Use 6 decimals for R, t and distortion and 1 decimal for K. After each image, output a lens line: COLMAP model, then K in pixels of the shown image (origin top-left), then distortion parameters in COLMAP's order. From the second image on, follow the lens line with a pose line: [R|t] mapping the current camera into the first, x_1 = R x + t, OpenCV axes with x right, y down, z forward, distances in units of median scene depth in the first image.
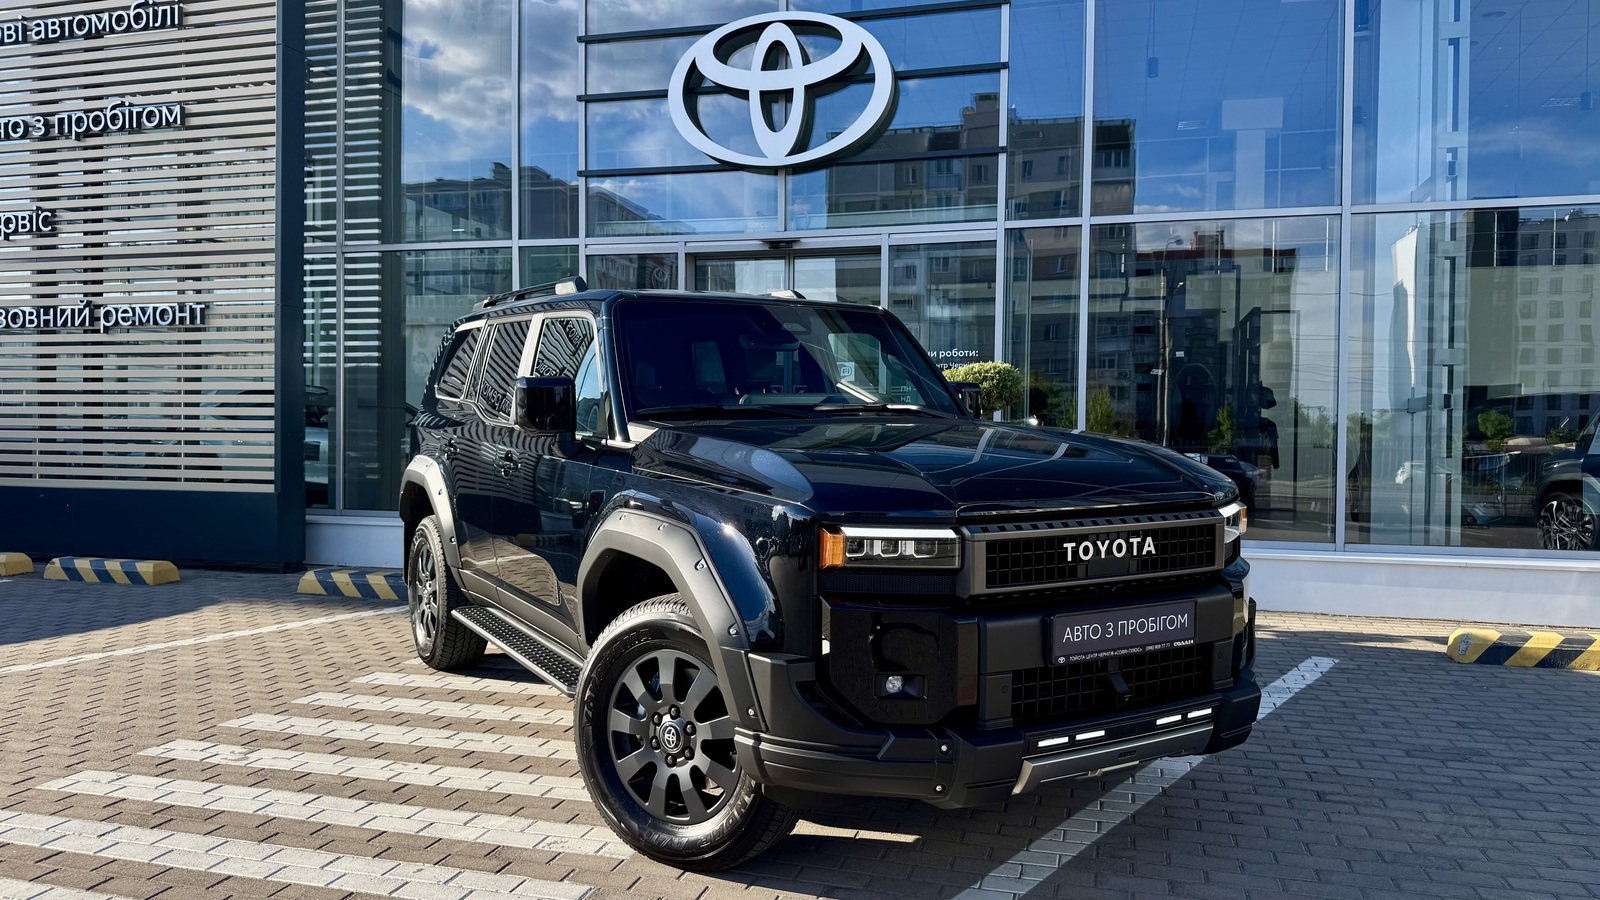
lens RADIAL K [[1129.4, 0, 798.8], [0, 1129.4, 457.0], [0, 0, 1]] dist [0.028298, -0.033116]
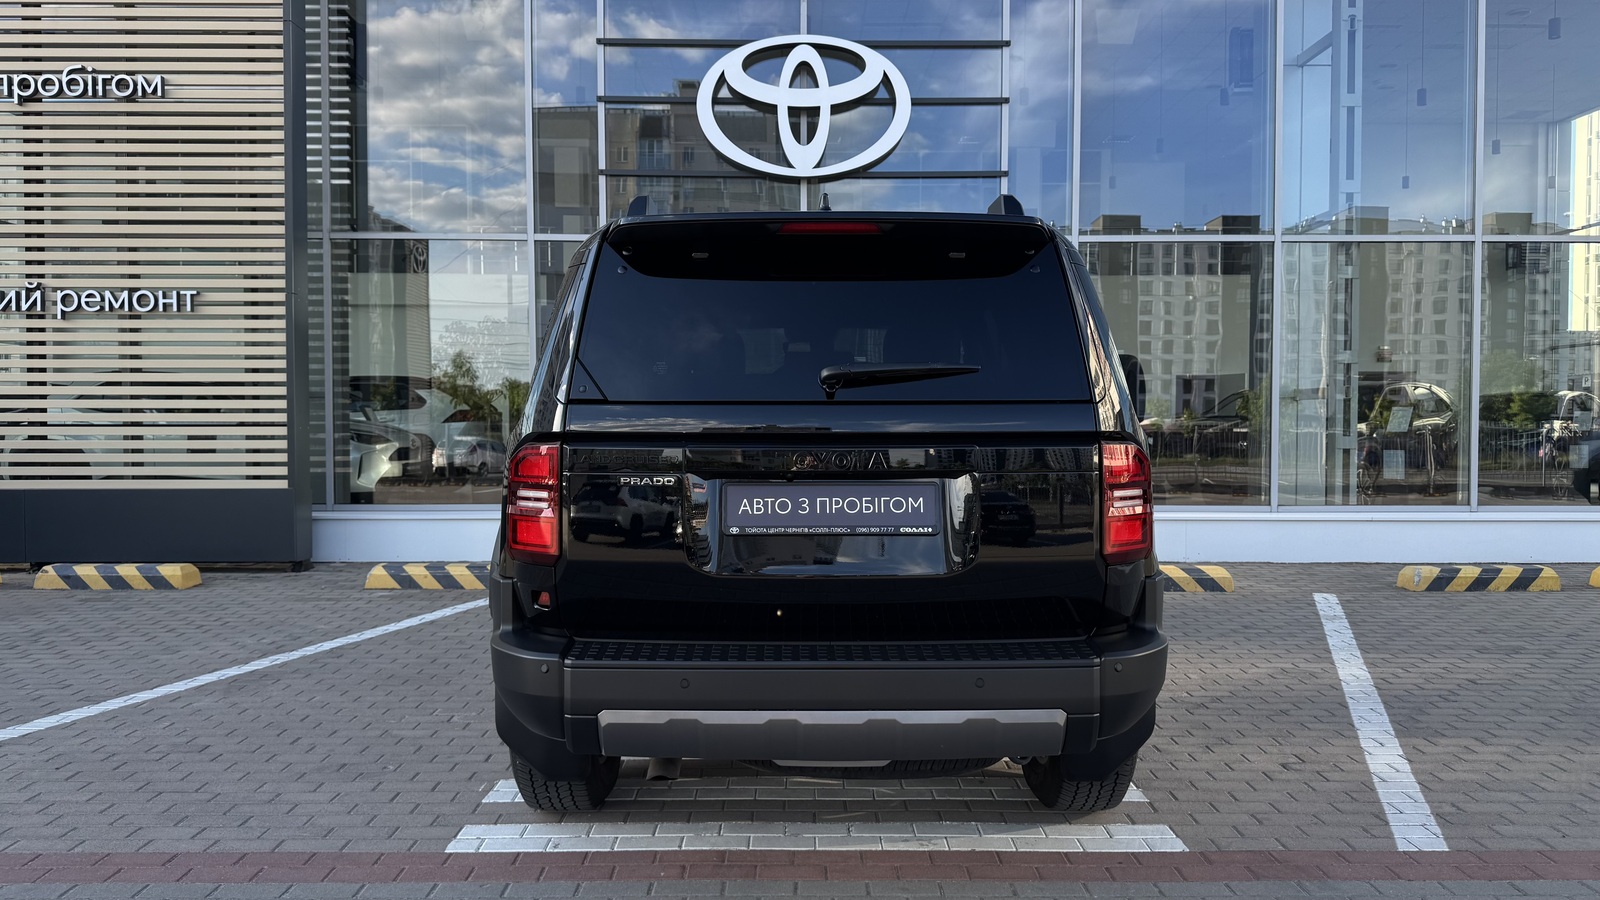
lens RADIAL K [[1129.4, 0, 798.0], [0, 1129.4, 456.0], [0, 0, 1]] dist [0.028298, -0.033116]
pose [[0.960081, -0.017755, 0.279159, -0.331659], [0.014289, 0.999794, 0.014445, -0.004093], [-0.279358, -0.009879, 0.960136, -0.046603]]
